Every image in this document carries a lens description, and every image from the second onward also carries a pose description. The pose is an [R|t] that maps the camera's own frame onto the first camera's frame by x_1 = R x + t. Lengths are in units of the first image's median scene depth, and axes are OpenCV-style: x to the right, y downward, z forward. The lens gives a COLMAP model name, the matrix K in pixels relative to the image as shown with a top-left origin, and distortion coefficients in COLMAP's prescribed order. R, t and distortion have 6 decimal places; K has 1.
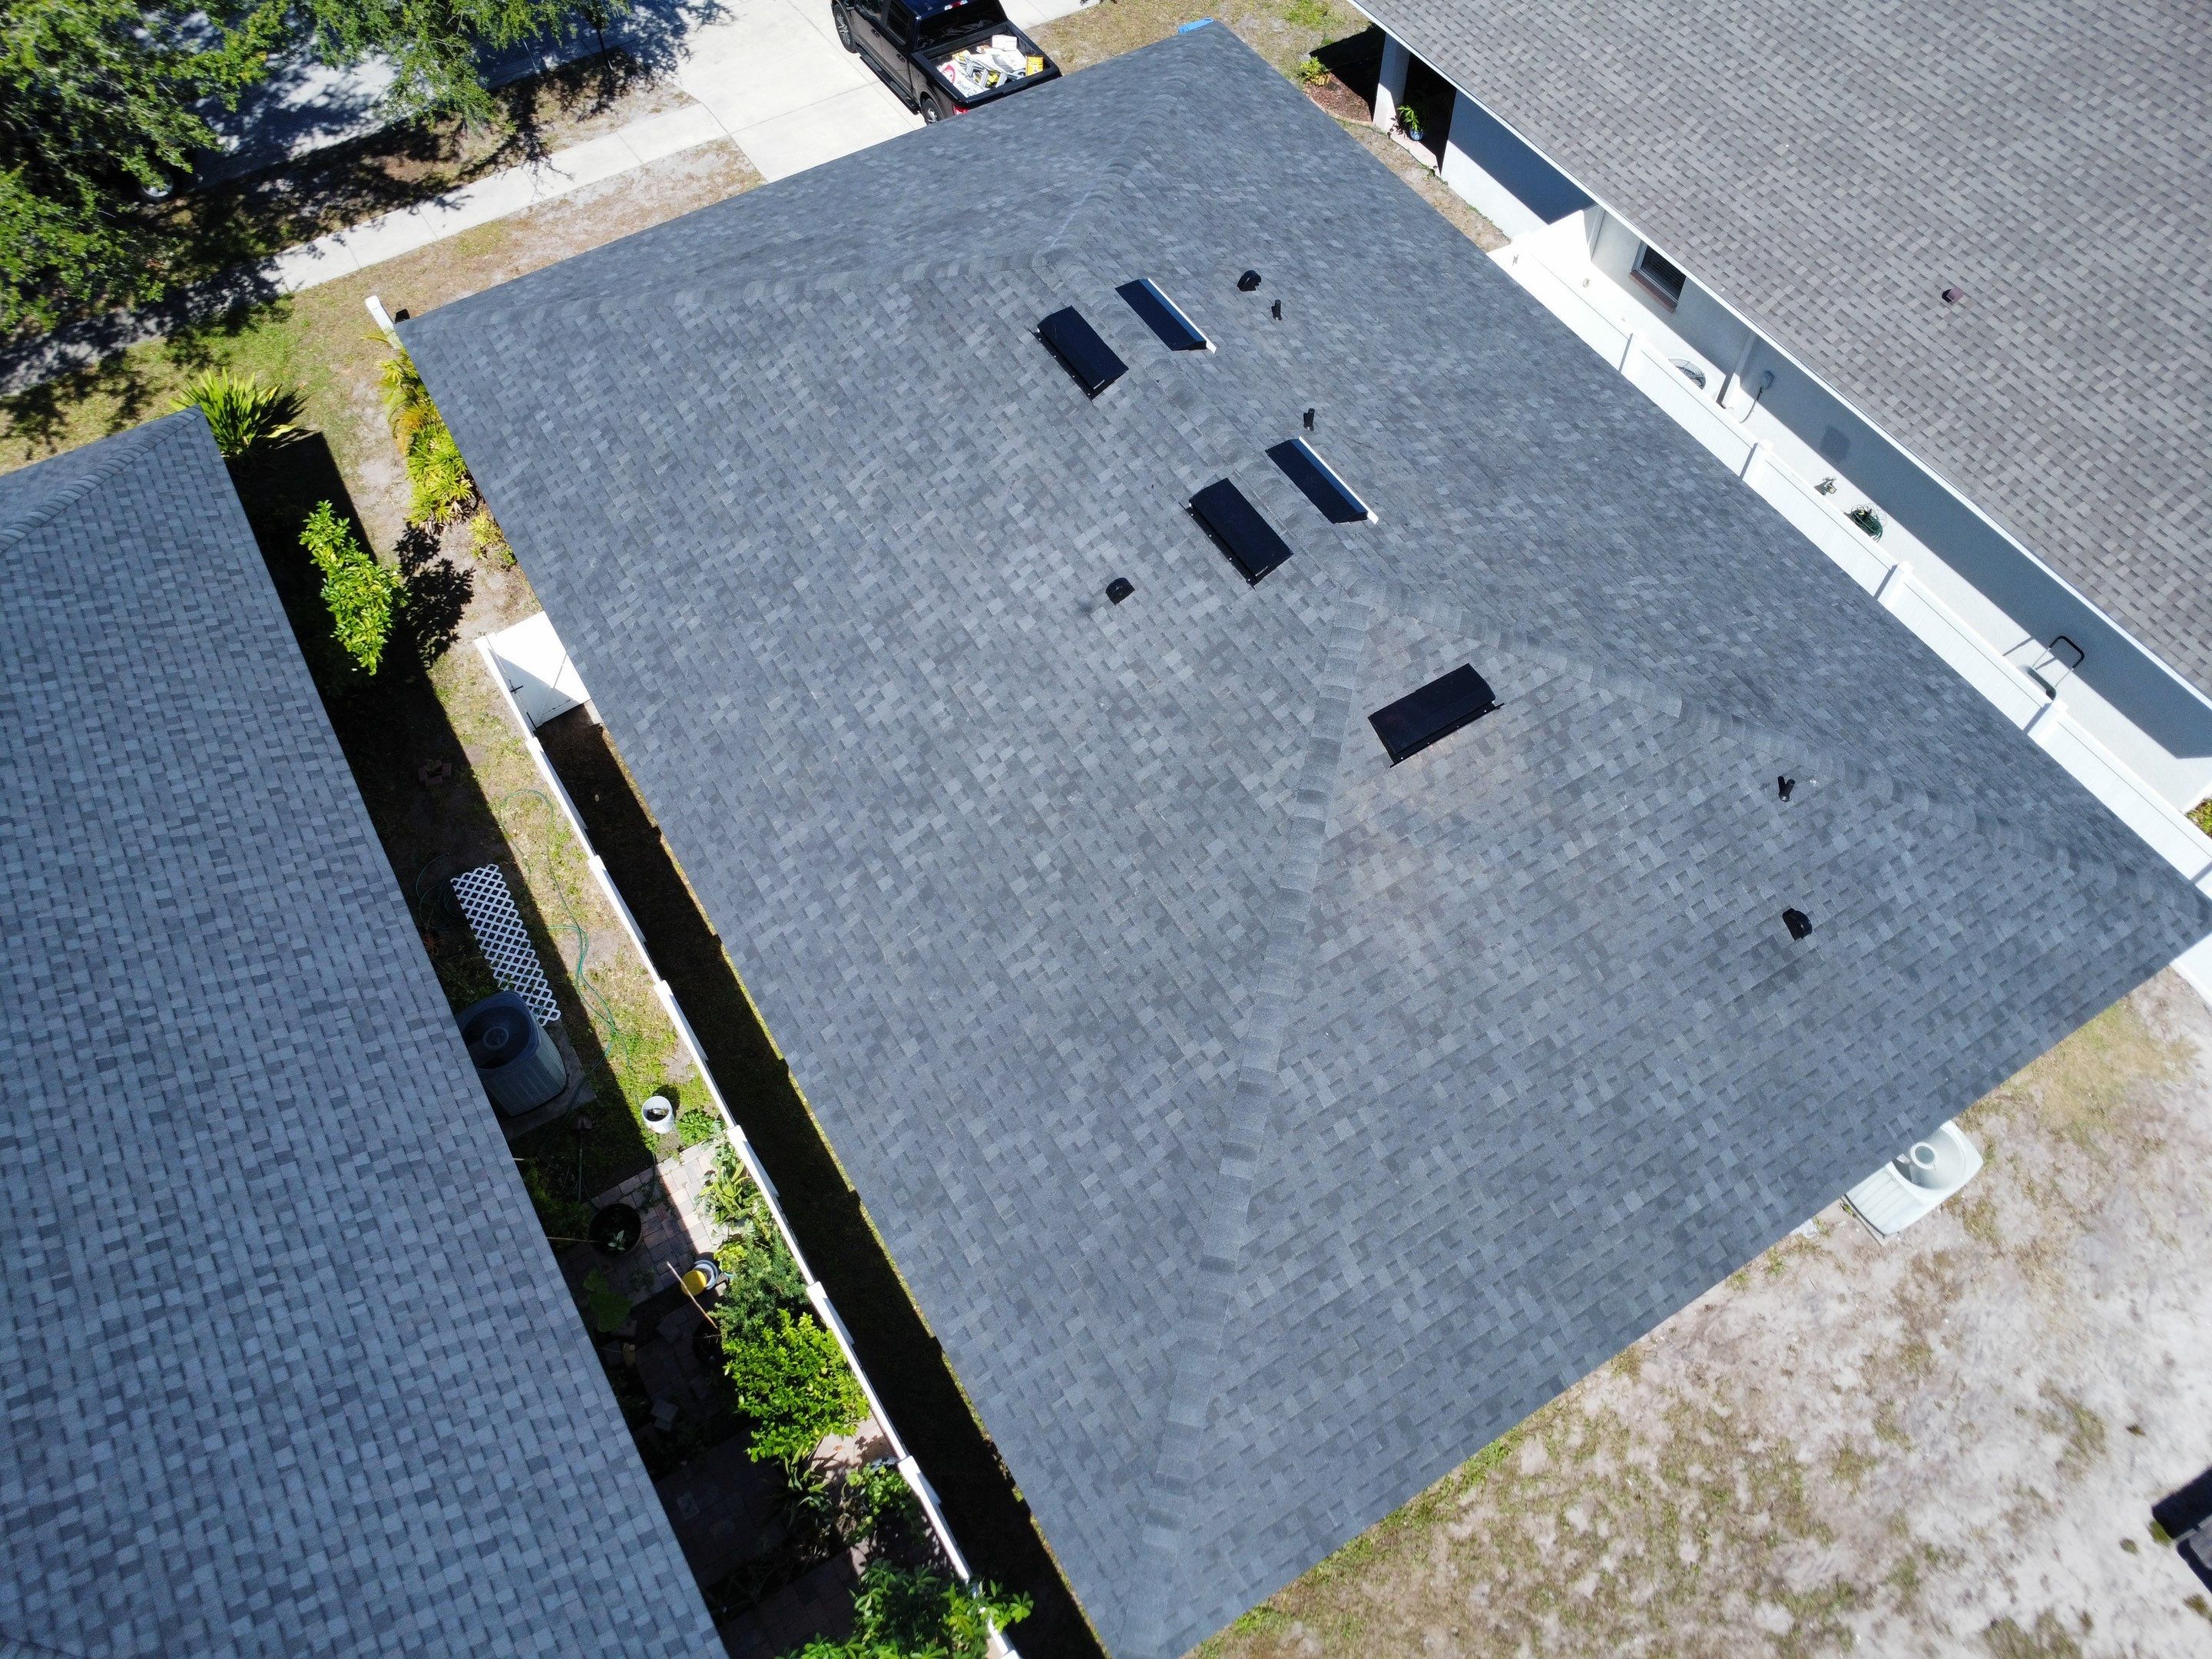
lens RADIAL K [[1597.2, 0, 1108.9], [0, 1597.2, 830.1], [0, 0, 1]] dist [-0.024562, -0.004803]
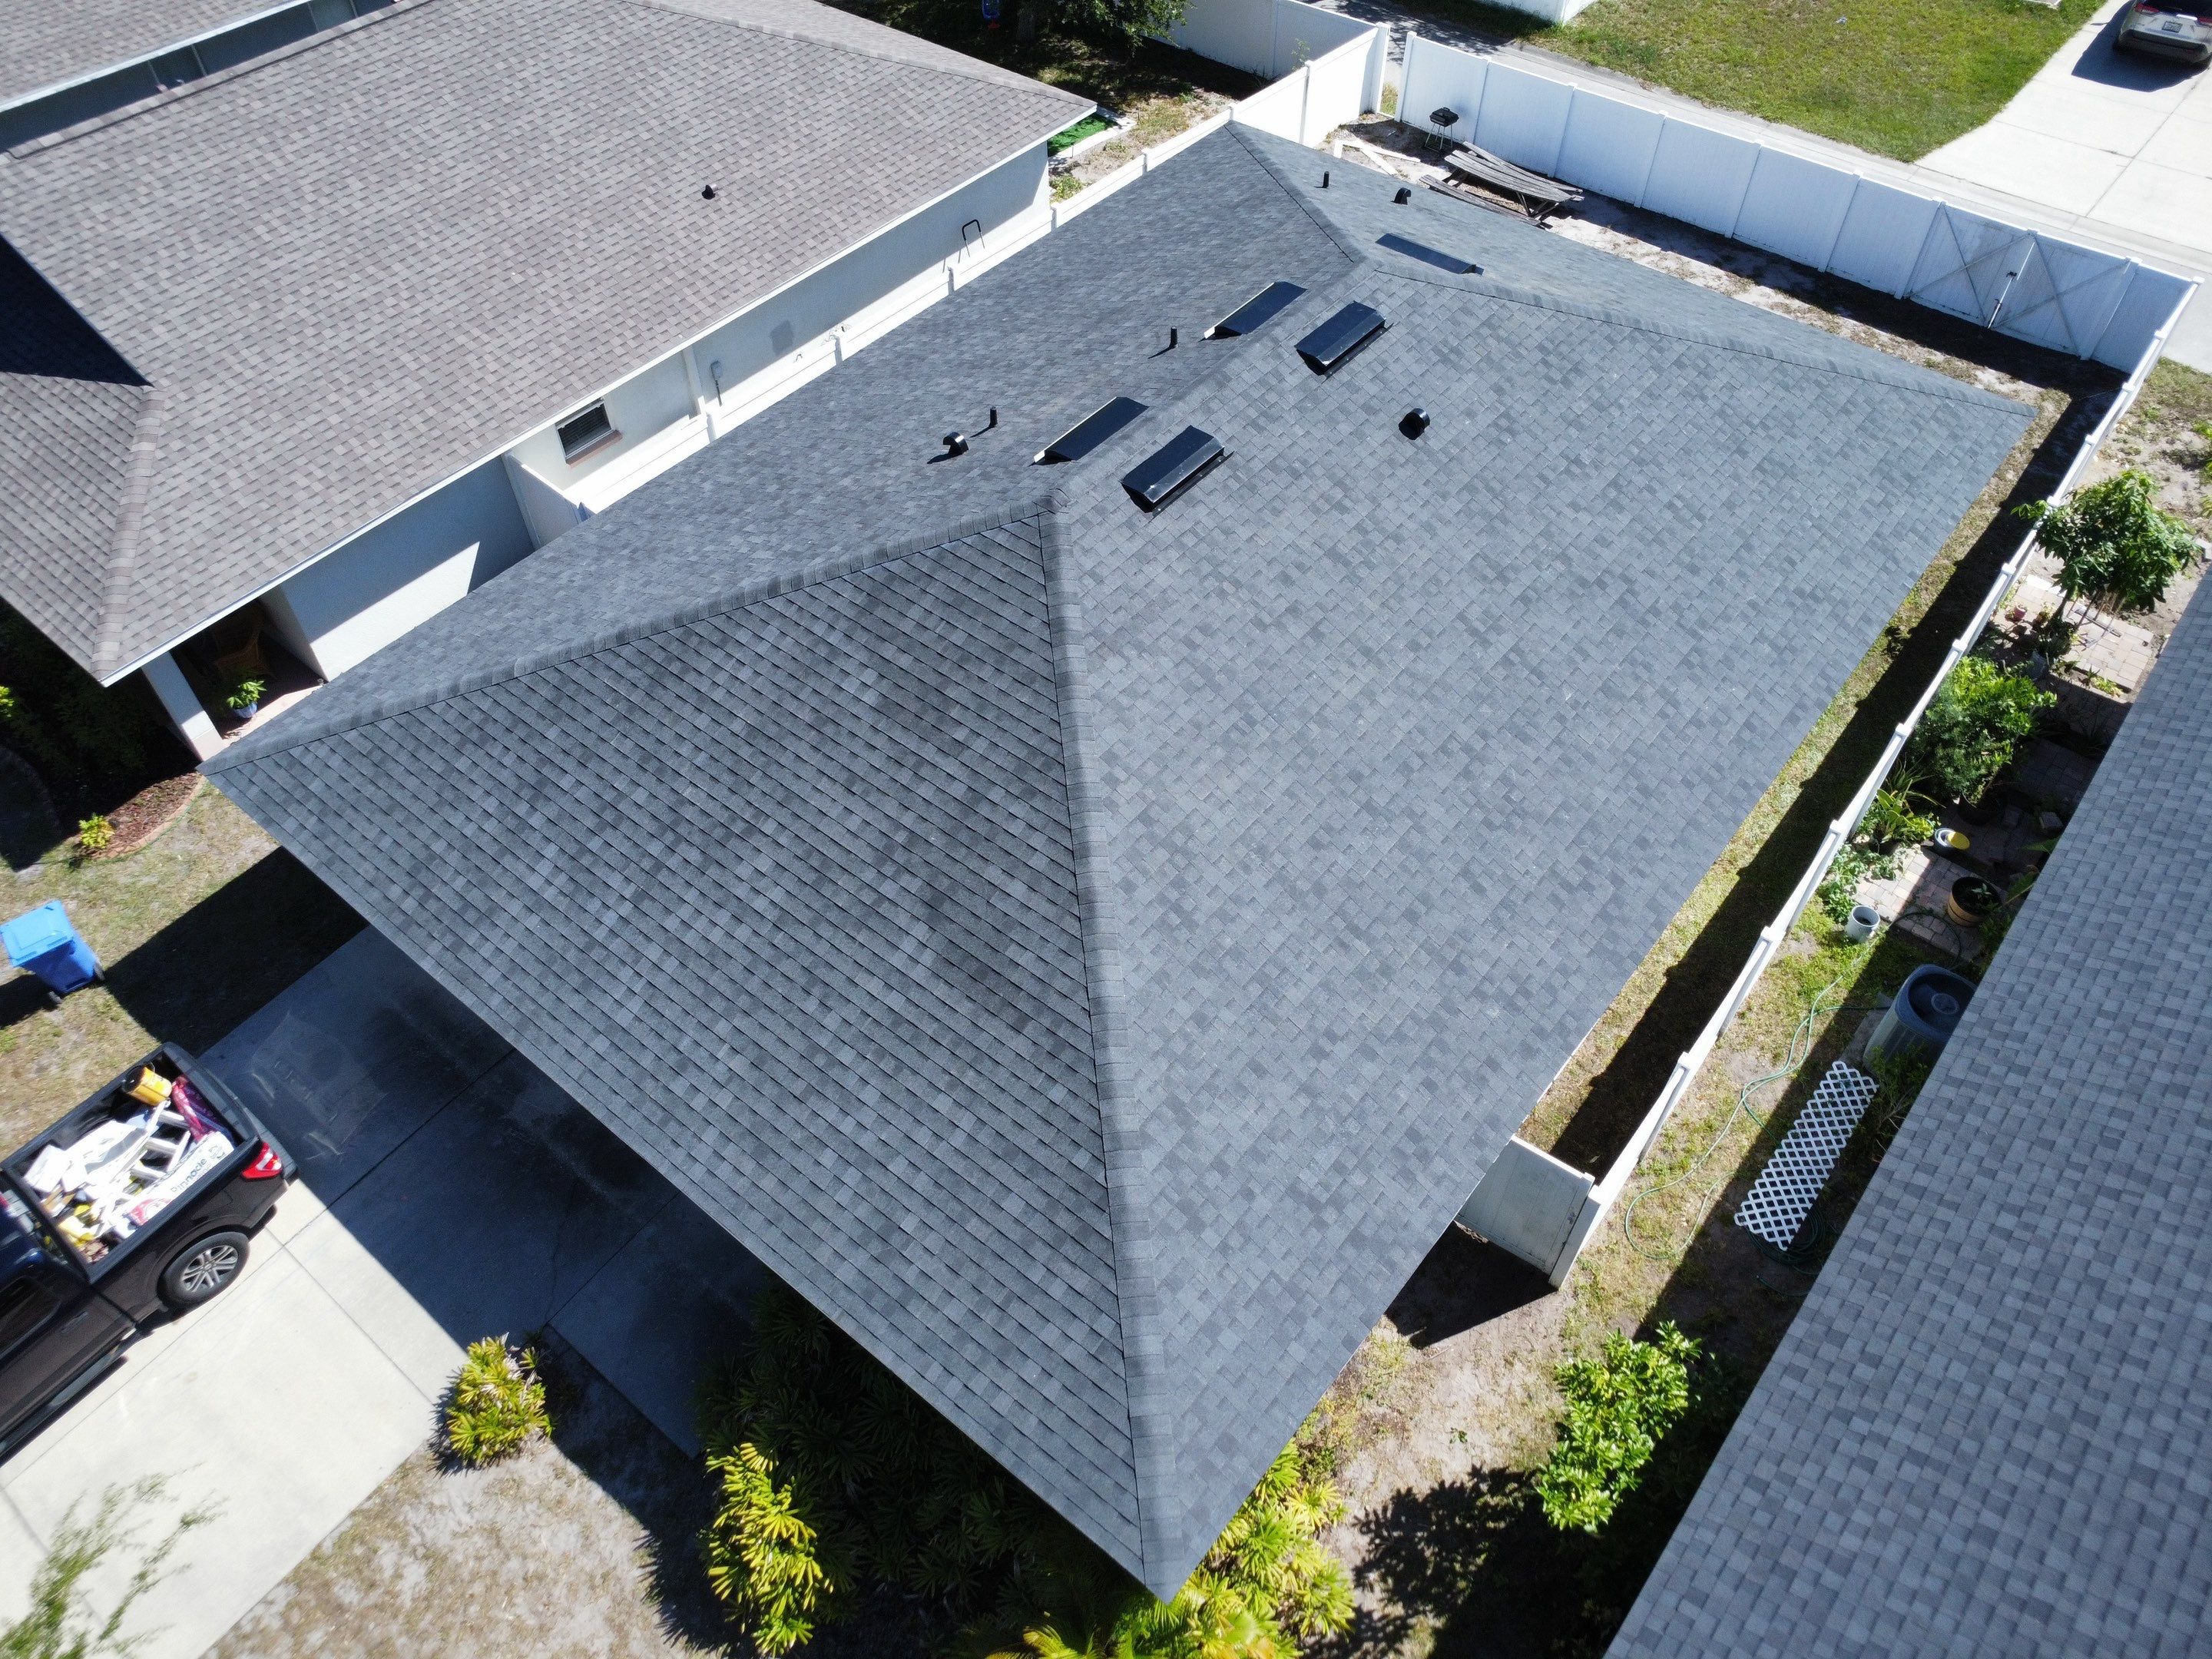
lens RADIAL K [[1597.2, 0, 1109.5], [0, 1597.2, 823.9], [0, 0, 1]] dist [-0.024562, -0.004803]
pose [[-0.335337, -0.702815, 0.627376, -0.731423], [0.805349, 0.131689, 0.577989, -0.834185], [-0.488838, 0.699077, 0.521851, 0.662272]]
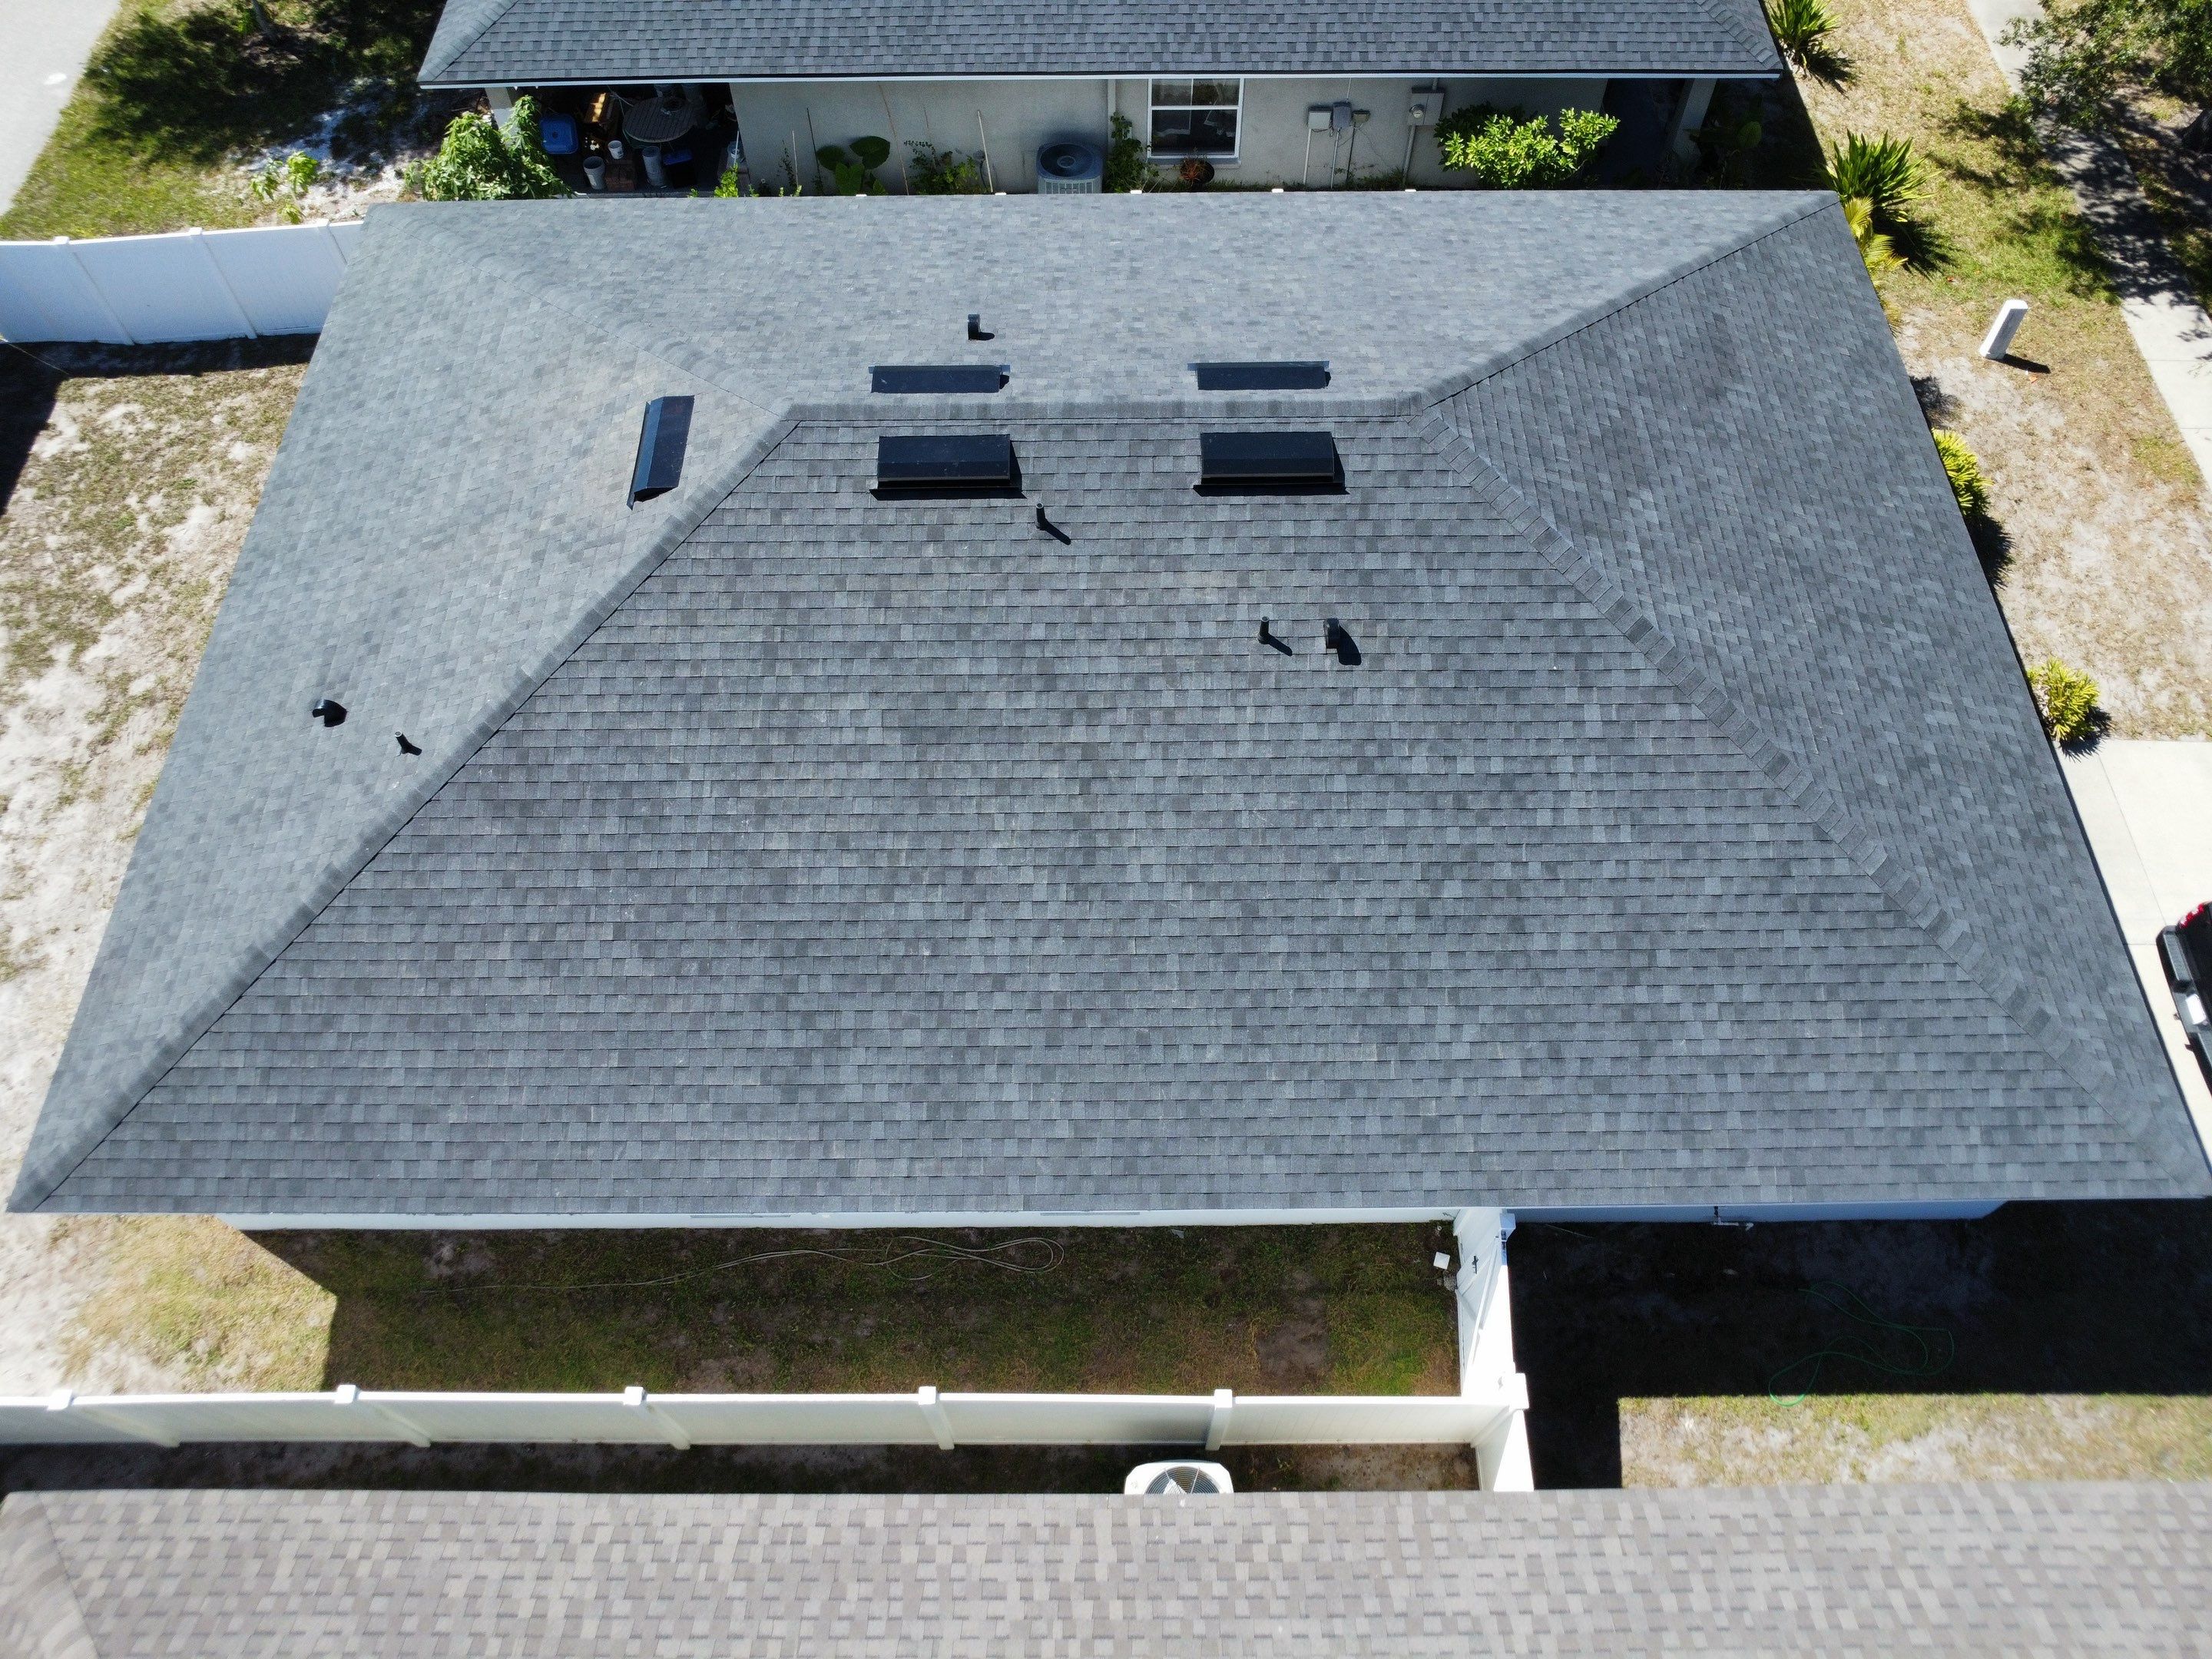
lens RADIAL K [[1597.2, 0, 1105.8], [0, 1597.2, 824.0], [0, 0, 1]] dist [-0.024562, -0.004803]
pose [[-0.515285, 0.739172, -0.433713, 0.577124], [-0.718067, -0.096120, 0.689304, -0.852192], [0.467826, 0.666623, 0.580304, 0.605213]]
